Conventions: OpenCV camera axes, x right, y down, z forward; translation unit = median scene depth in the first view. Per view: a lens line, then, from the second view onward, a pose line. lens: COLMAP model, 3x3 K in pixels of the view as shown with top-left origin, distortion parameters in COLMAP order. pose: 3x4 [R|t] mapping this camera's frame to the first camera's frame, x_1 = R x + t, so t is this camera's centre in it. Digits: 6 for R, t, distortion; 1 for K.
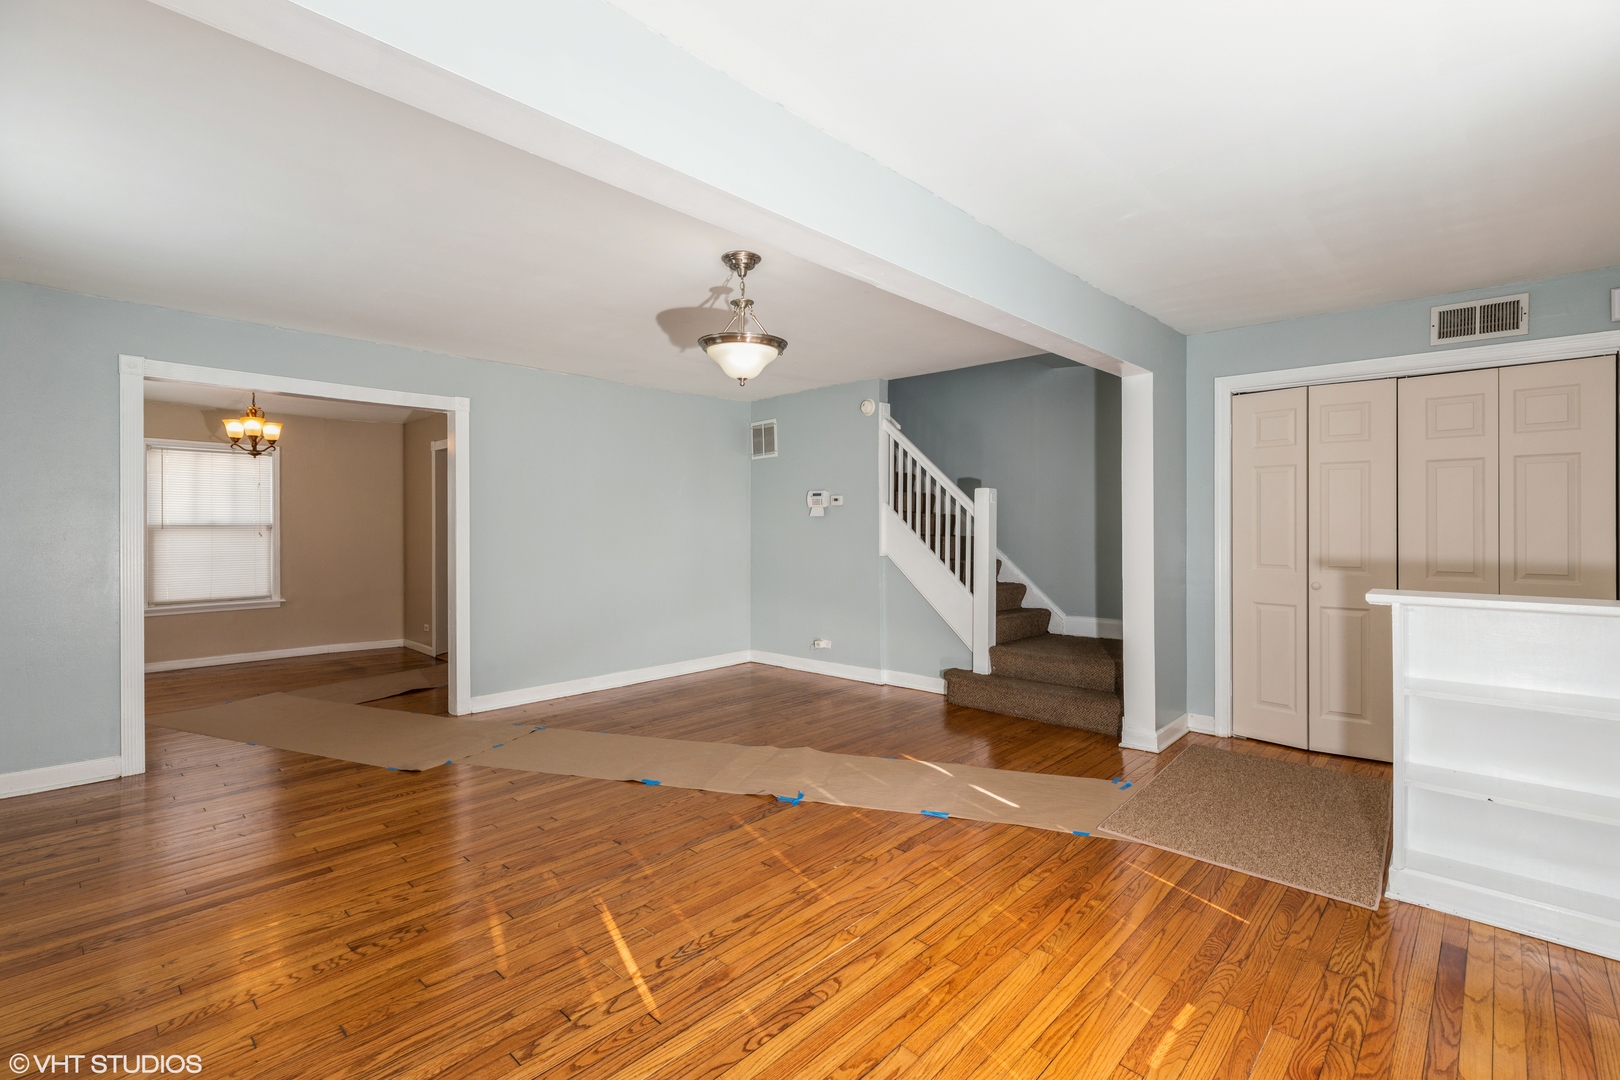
lens RADIAL K [[725.2, 0, 809.2], [0, 725.2, 528.6], [0, 0, 1]] dist [0.006002, 0.000258]
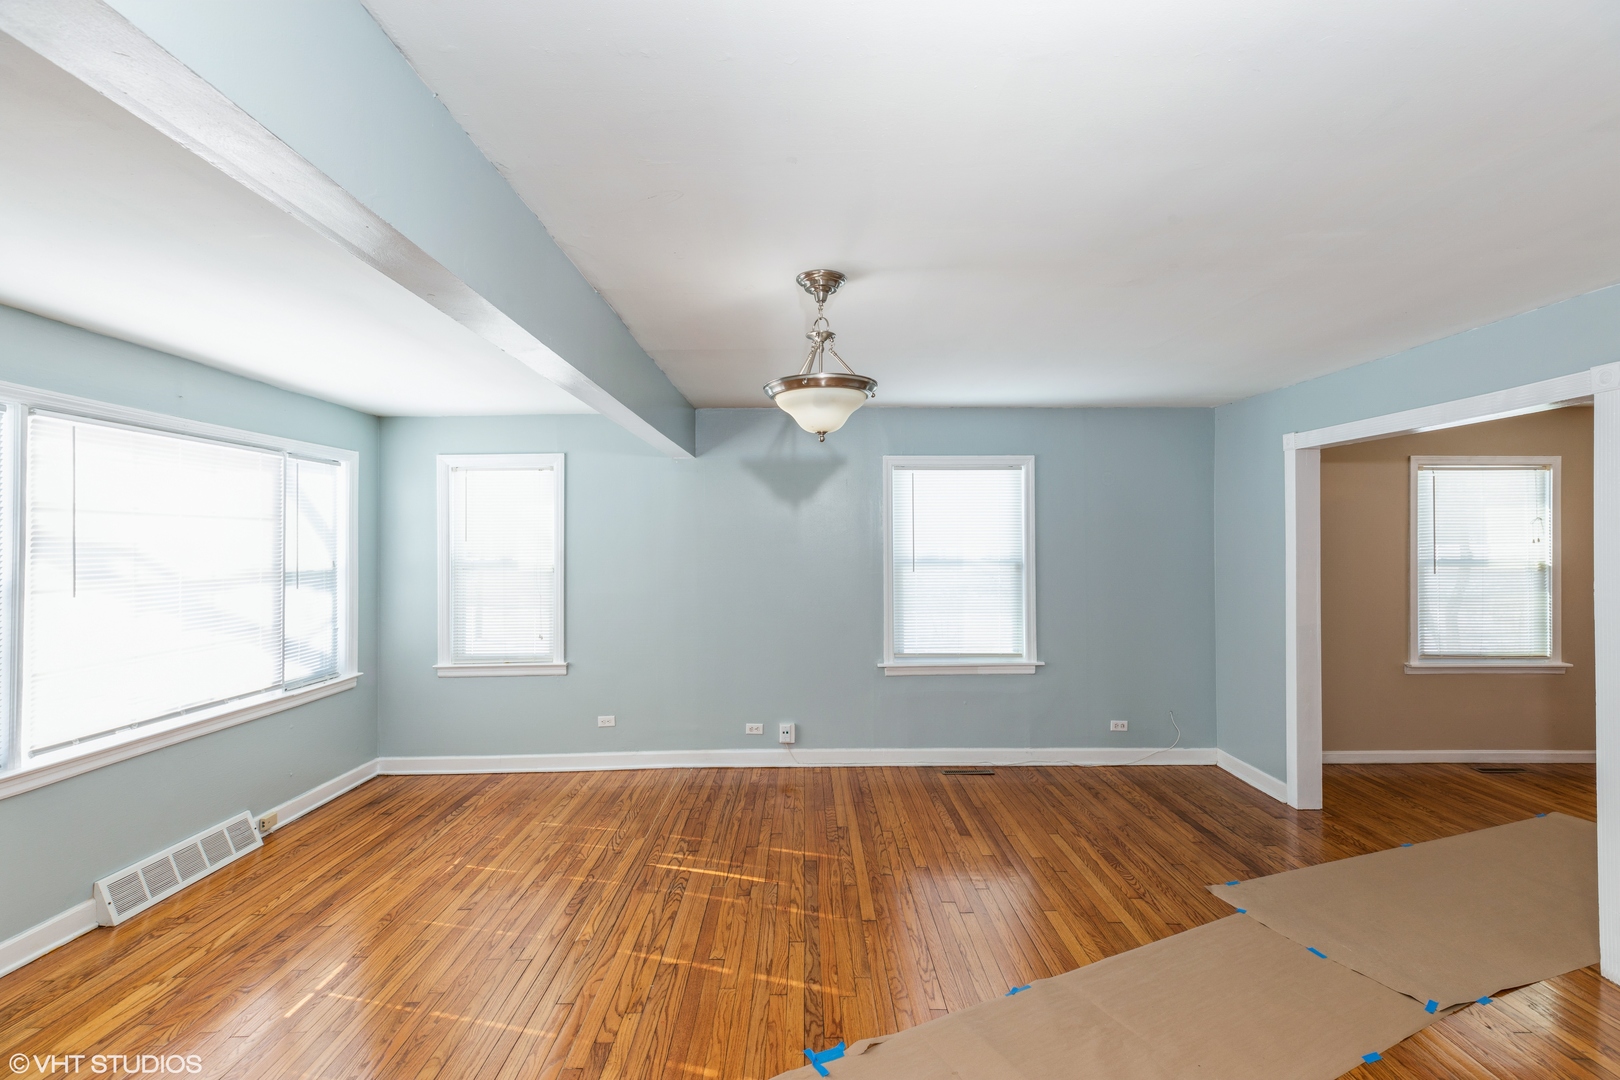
lens RADIAL K [[725.2, 0, 809.2], [0, 725.2, 528.6], [0, 0, 1]] dist [0.006002, 0.000258]
pose [[-0.718283, -0.006328, -0.695722, 0.582988], [0.000773, 0.999951, -0.009893, -0.119665], [0.695751, -0.007644, -0.718243, 1.942309]]
